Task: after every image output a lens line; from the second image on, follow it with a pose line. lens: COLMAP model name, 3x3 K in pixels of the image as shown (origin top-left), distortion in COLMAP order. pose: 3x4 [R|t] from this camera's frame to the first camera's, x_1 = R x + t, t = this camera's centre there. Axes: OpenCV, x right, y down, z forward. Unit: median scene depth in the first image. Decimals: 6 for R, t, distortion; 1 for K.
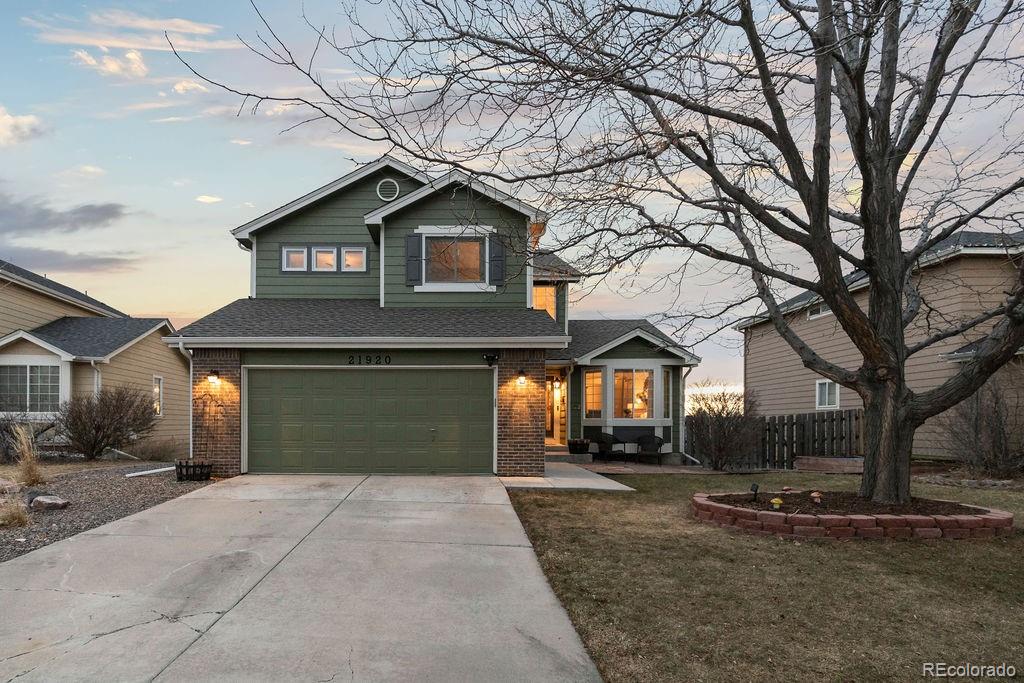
lens RADIAL K [[474.9, 0, 486.2], [0, 474.9, 352.8], [0, 0, 1]] dist [0.002208, -0.000234]
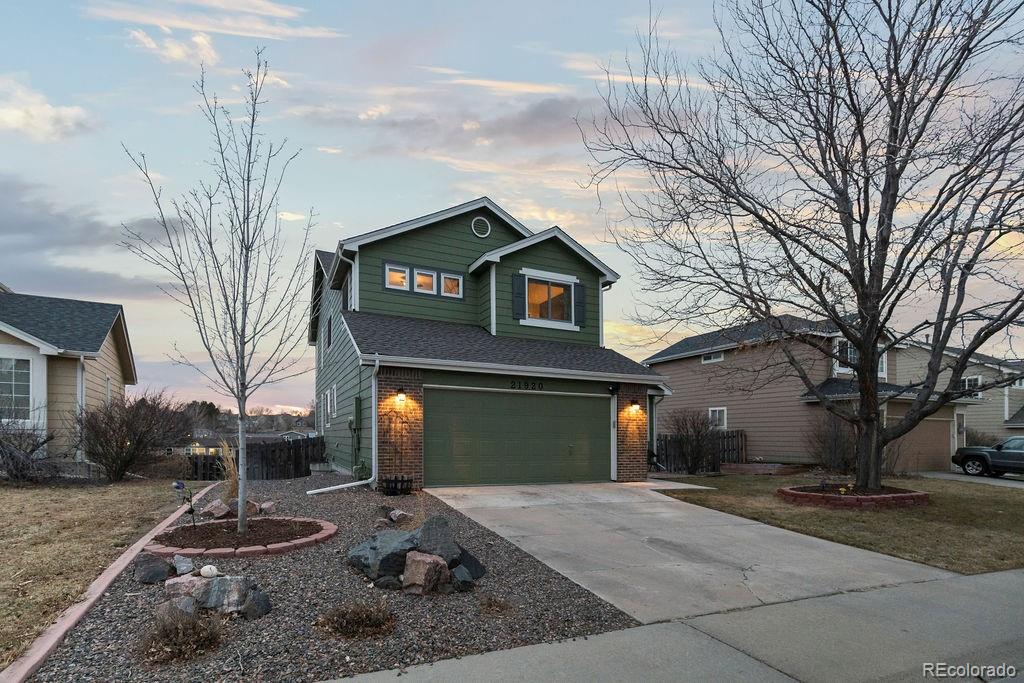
lens RADIAL K [[476.2, 0, 512.0], [0, 476.2, 341.5], [0, 0, 1]] dist [-0.000452, 0.000120]
pose [[0.907775, 0.090990, 0.409470, -0.637982], [-0.073633, 0.995598, -0.057995, -0.018315], [-0.412944, 0.022495, 0.910478, -0.047230]]
